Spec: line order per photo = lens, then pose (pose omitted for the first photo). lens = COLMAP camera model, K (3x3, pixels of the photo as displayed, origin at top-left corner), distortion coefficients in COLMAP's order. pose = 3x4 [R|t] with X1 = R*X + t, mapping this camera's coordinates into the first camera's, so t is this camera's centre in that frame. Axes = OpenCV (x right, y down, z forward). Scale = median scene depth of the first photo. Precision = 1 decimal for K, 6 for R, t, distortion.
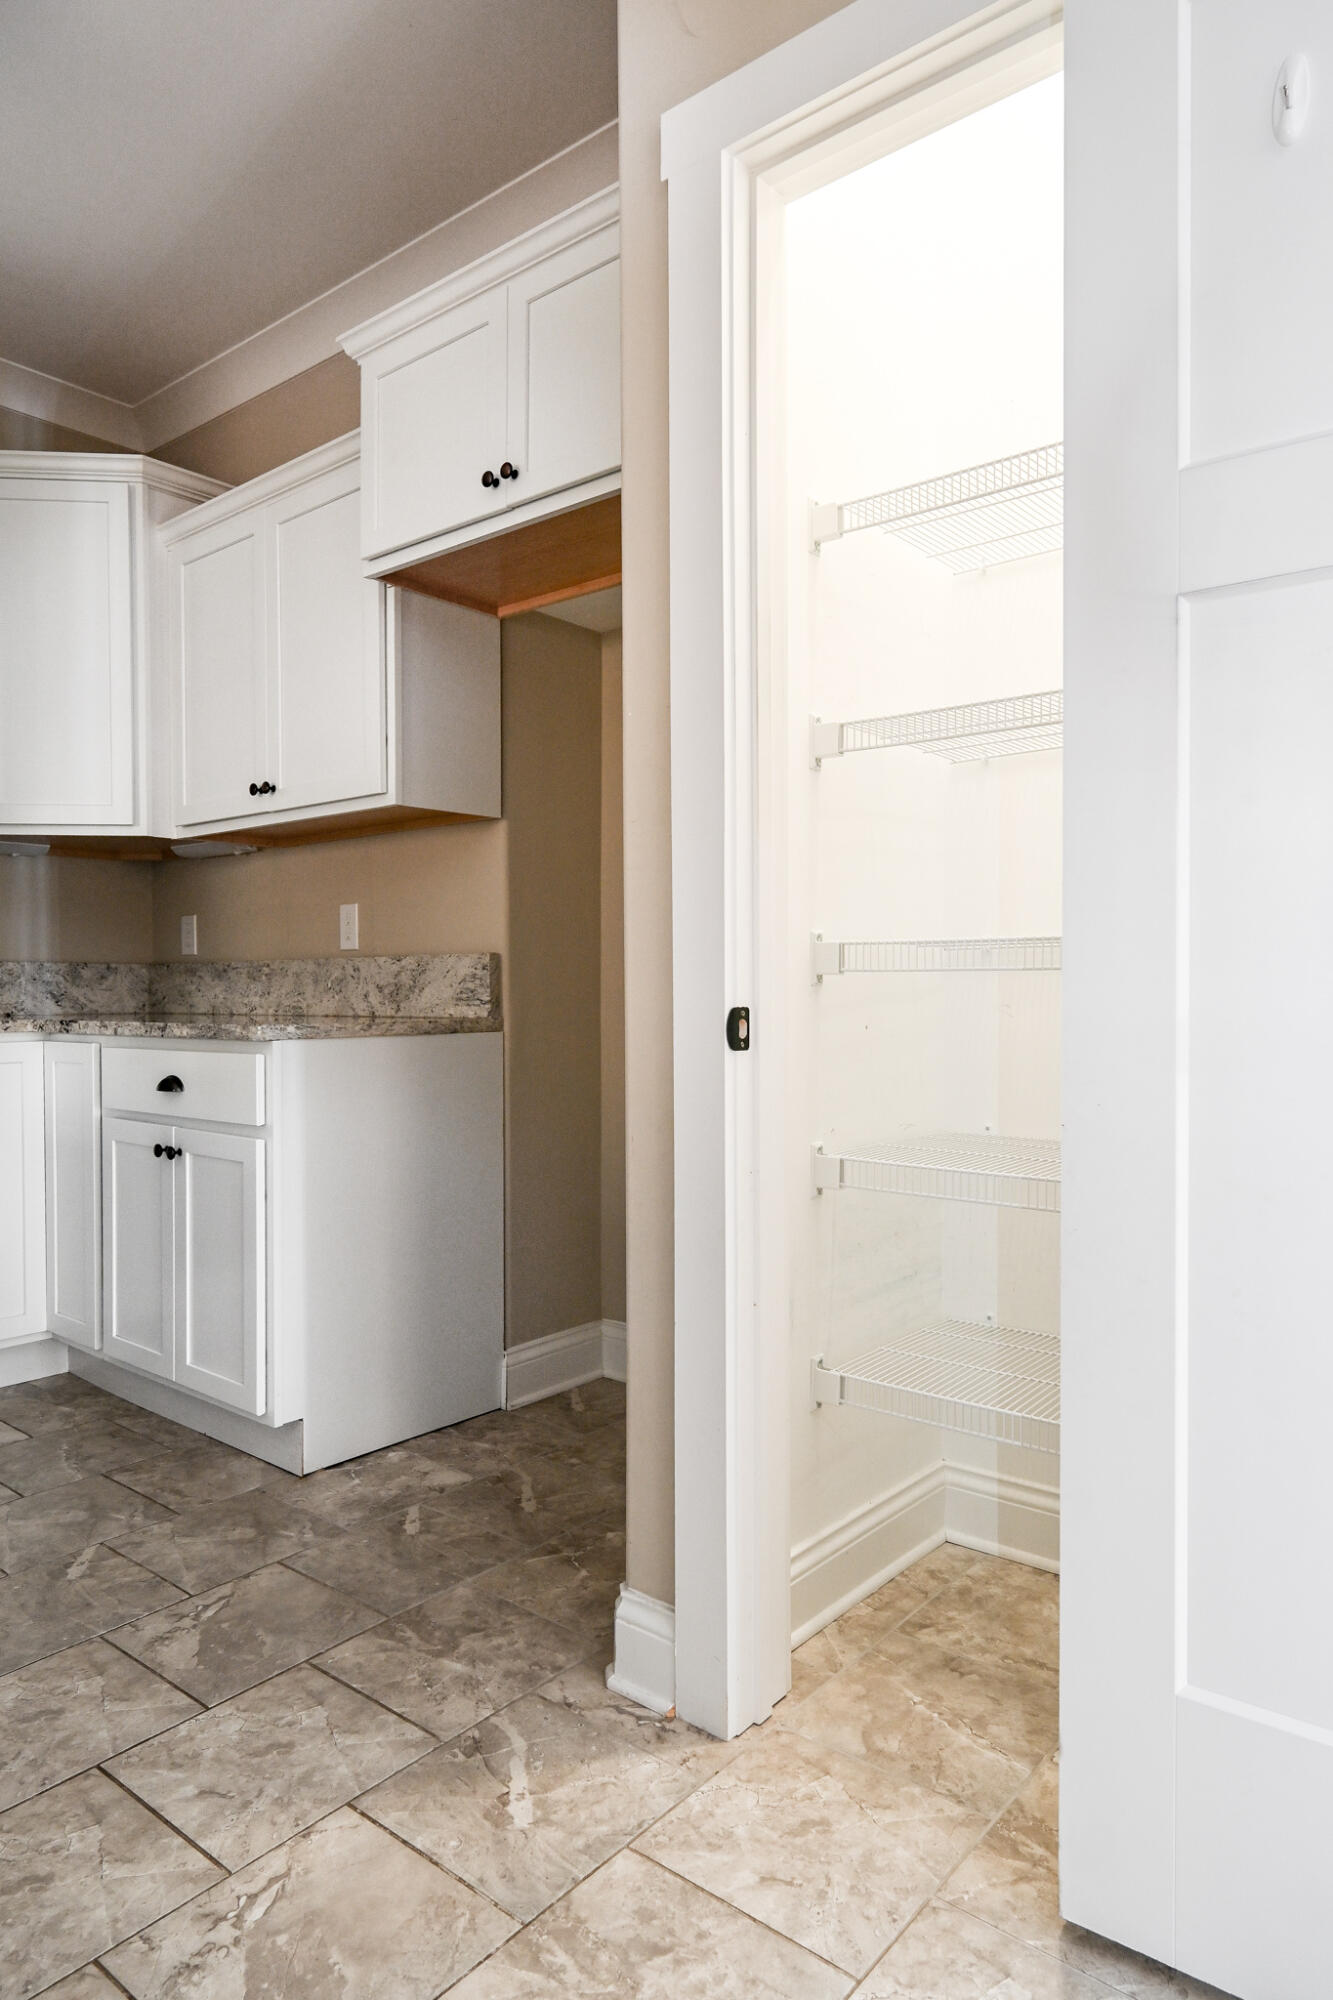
lens RADIAL K [[1240.6, 0, 693.2], [0, 1240.6, 1007.1], [0, 0, 1]] dist [-0.001730, 0.001818]
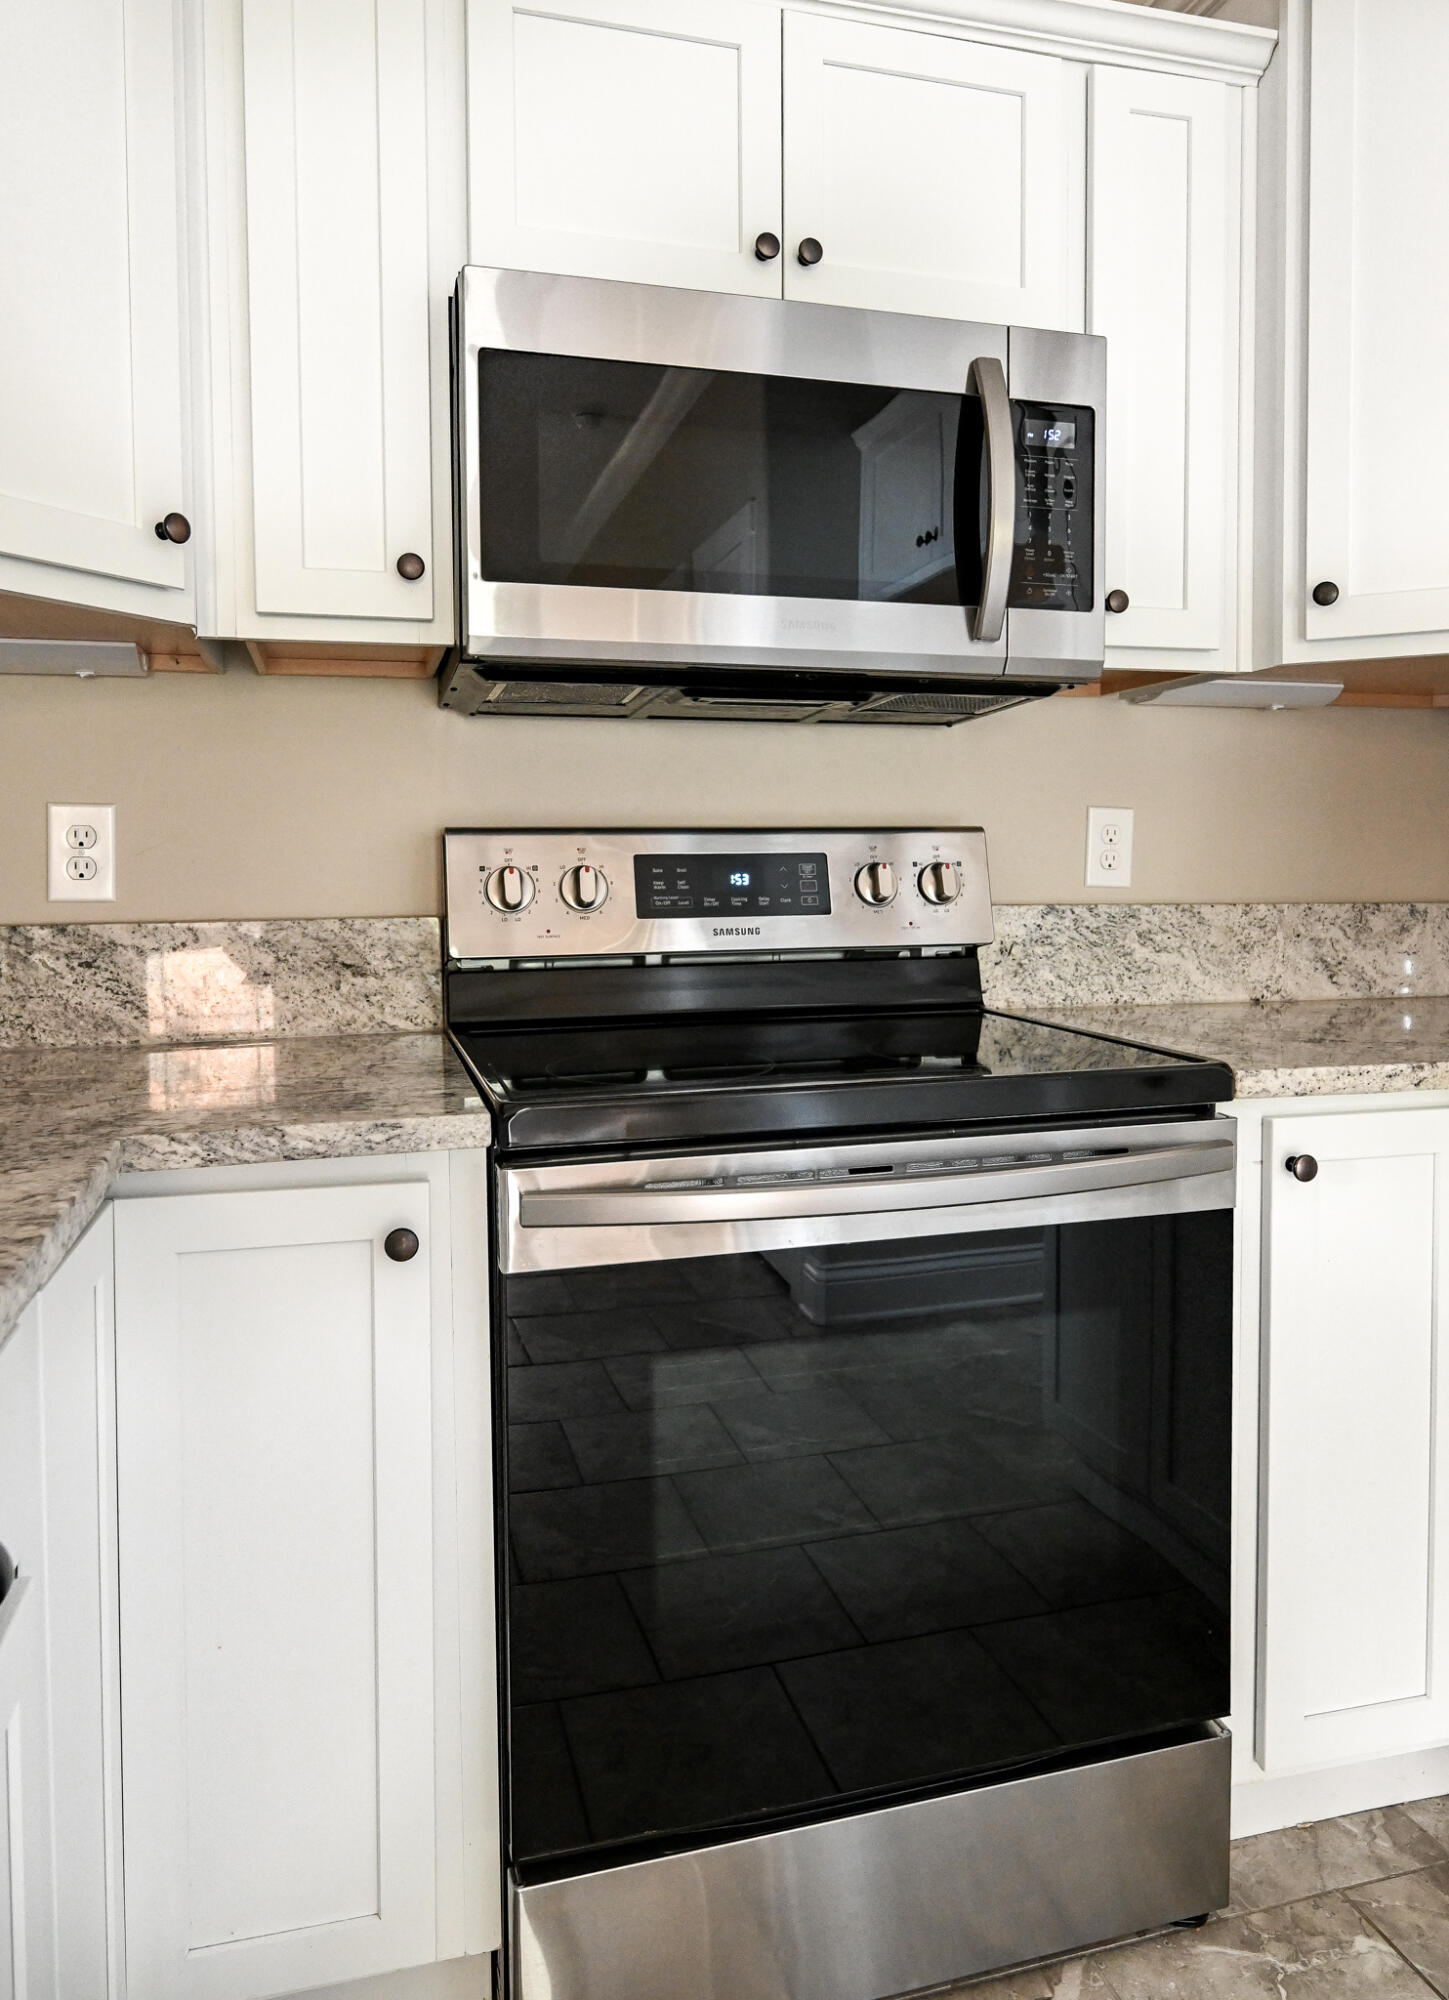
lens RADIAL K [[1373.3, 0, 719.8], [0, 1373.3, 914.3], [0, 0, 1]] dist [-0.007307, 0.003208]
pose [[0.810017, 0.020211, -0.586057, -0.484100], [-0.007194, 0.999673, 0.024533, -0.056217], [0.586362, -0.015656, 0.809898, 0.461243]]
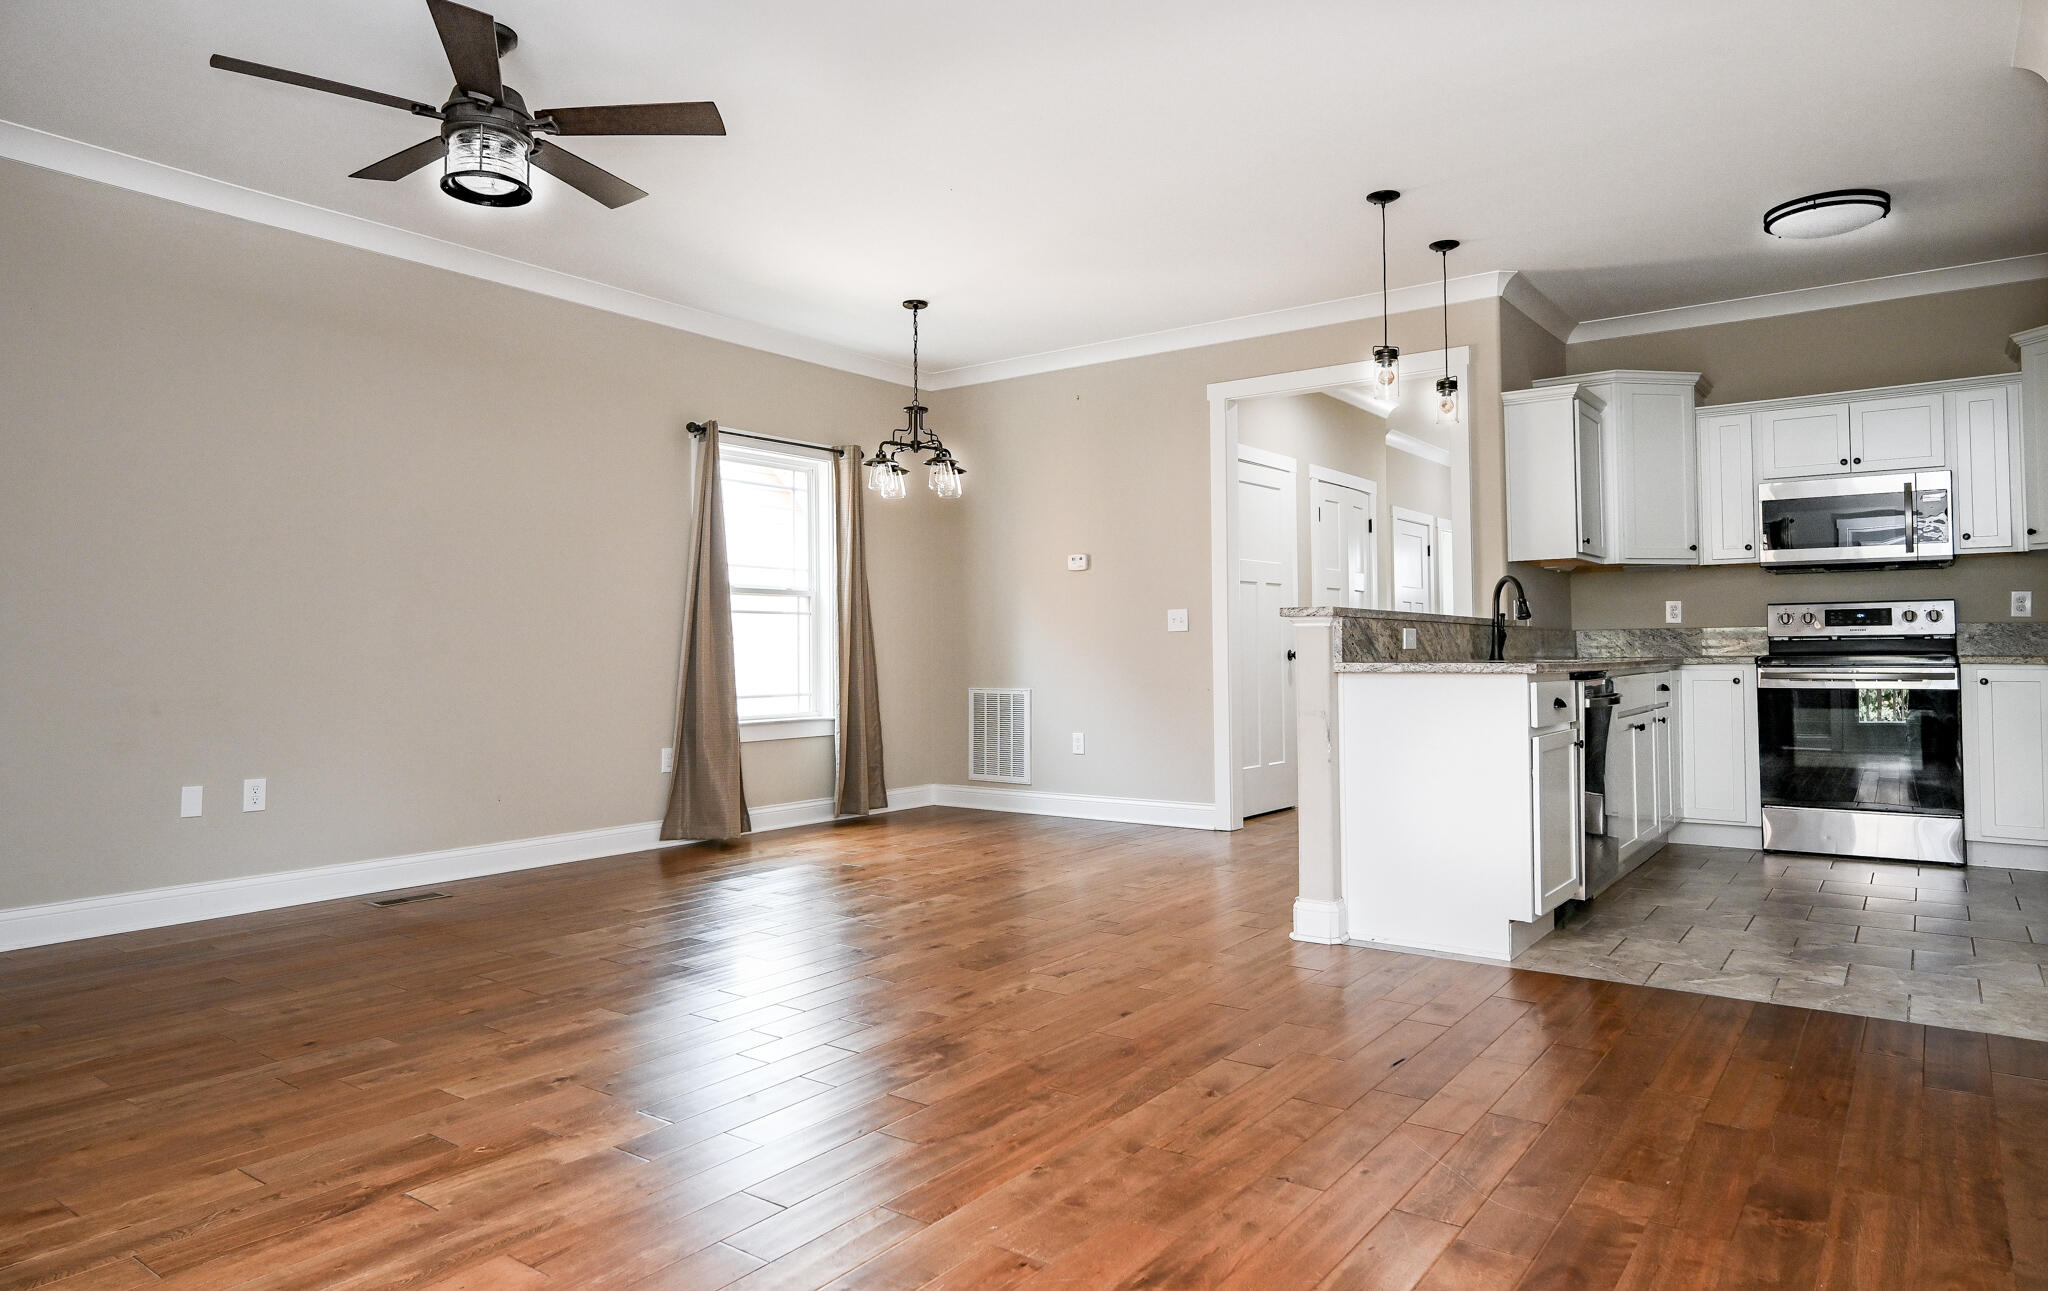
lens RADIAL K [[1399.3, 0, 997.9], [0, 1399.3, 615.4], [0, 0, 1]] dist [0.029949, 0.013114]
pose [[0.090159, -0.025949, -0.995589, 1.408479], [-0.011133, 0.999572, -0.027061, 0.024254], [0.995865, 0.013524, 0.089832, -0.685885]]
